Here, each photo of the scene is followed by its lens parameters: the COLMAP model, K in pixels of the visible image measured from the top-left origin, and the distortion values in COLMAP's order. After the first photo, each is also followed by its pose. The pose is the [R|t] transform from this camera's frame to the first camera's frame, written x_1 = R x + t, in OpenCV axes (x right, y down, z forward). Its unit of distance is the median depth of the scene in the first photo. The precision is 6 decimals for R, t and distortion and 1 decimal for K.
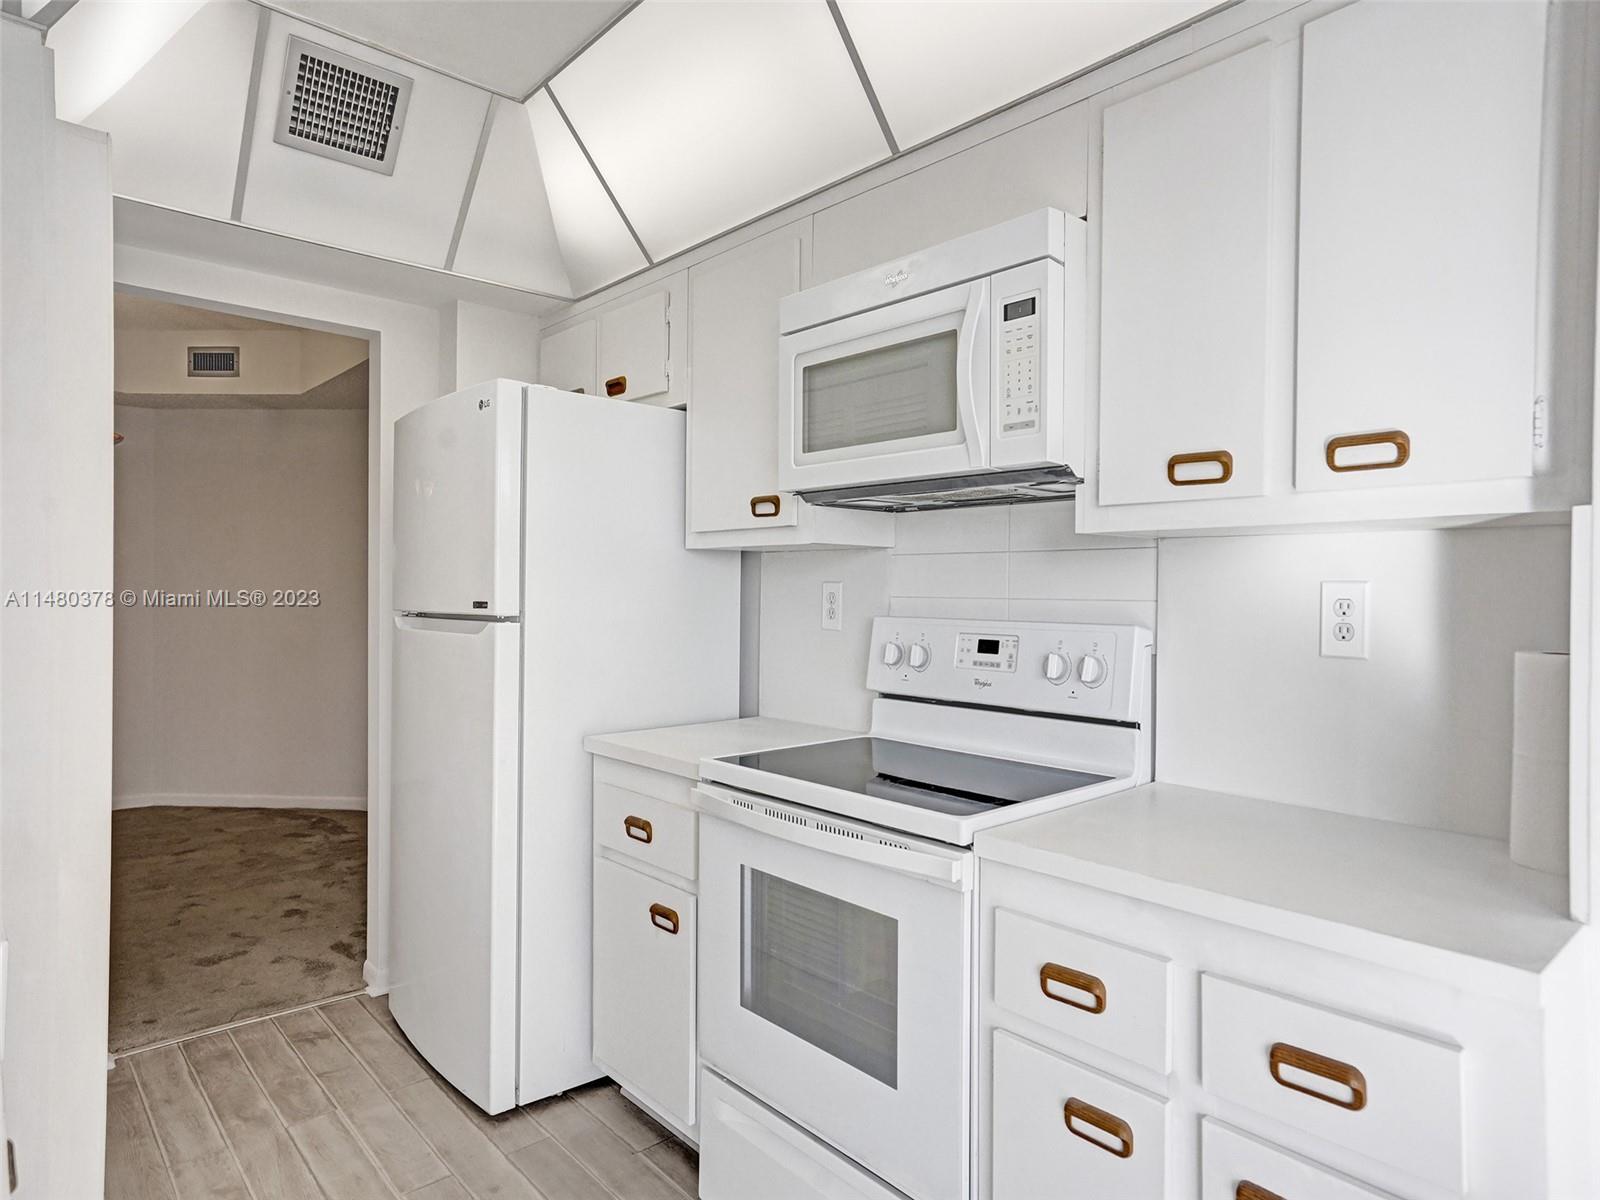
lens RADIAL K [[947.6, 0, 791.0], [0, 947.6, 598.6], [0, 0, 1]] dist [-0.009396, 0.000835]
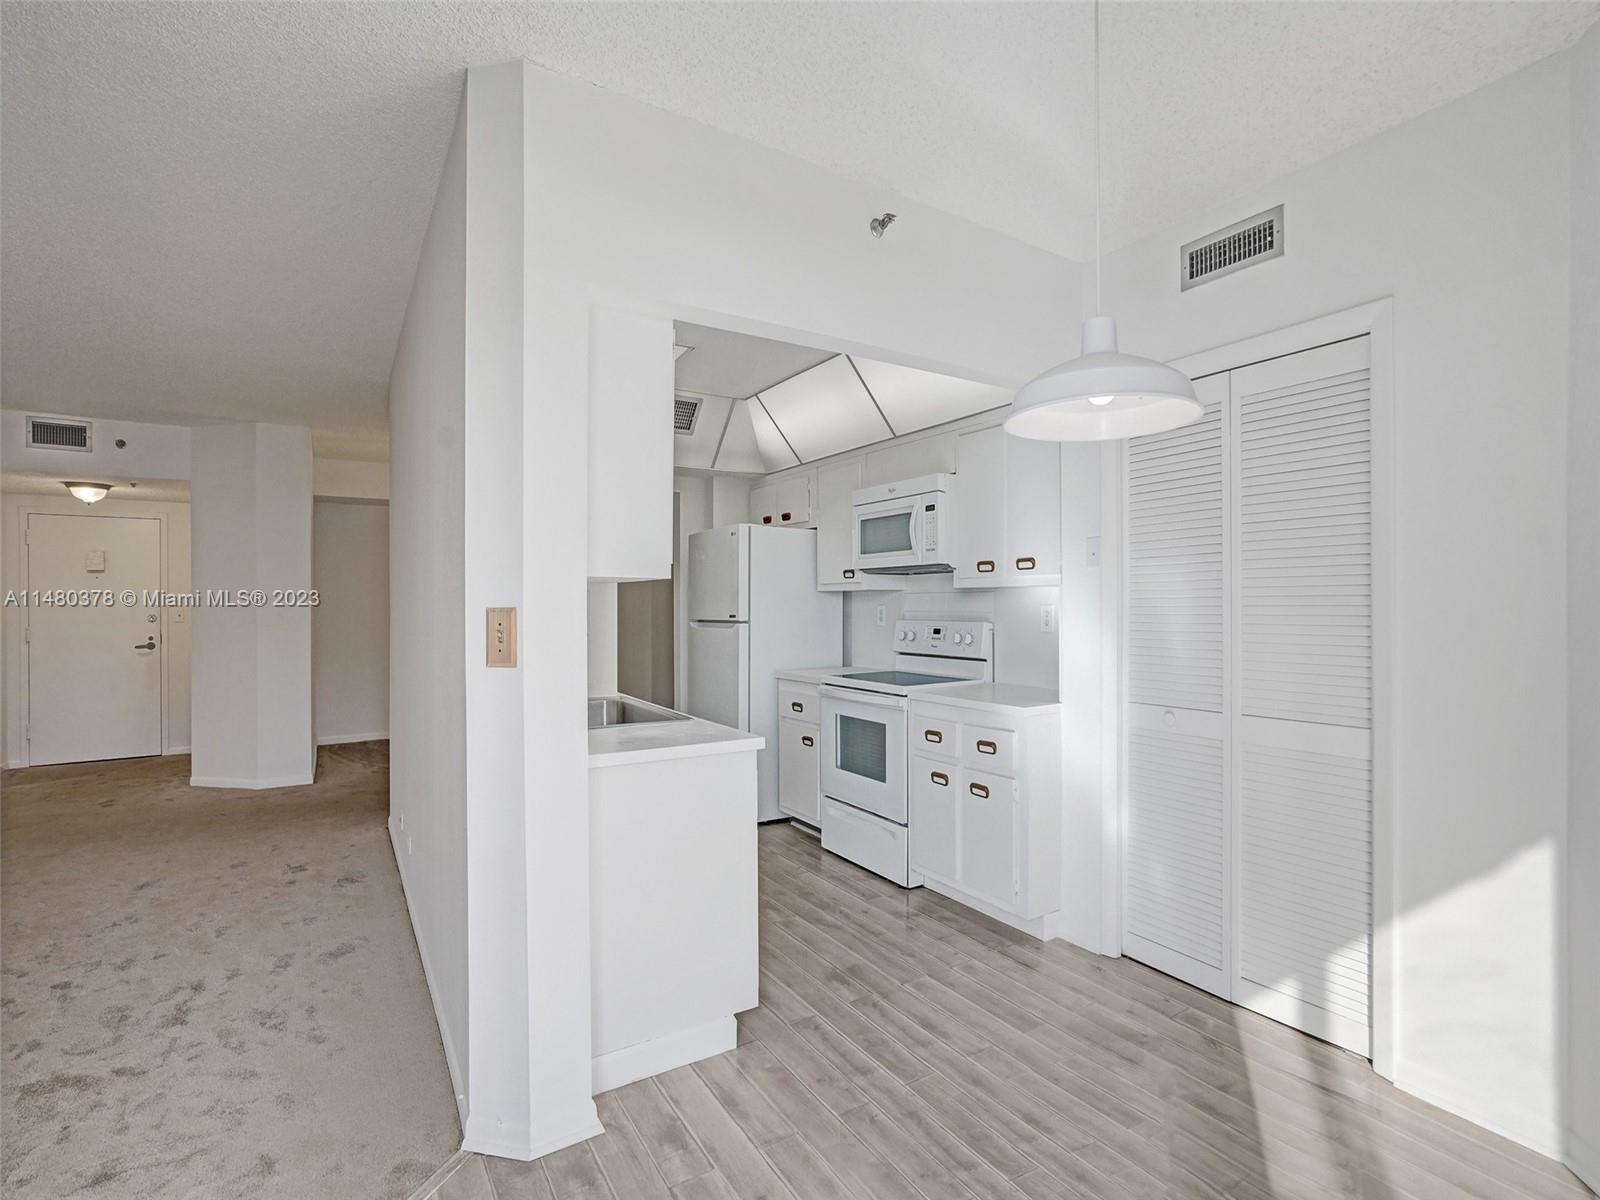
lens RADIAL K [[772.6, 0, 796.2], [0, 772.6, 608.0], [0, 0, 1]] dist [-0.005250, 0.009557]
pose [[0.986431, -0.009798, -0.163884, 0.173338], [0.008598, 0.999931, -0.008027, 0.002725], [0.163951, 0.006509, 0.986447, -1.018099]]
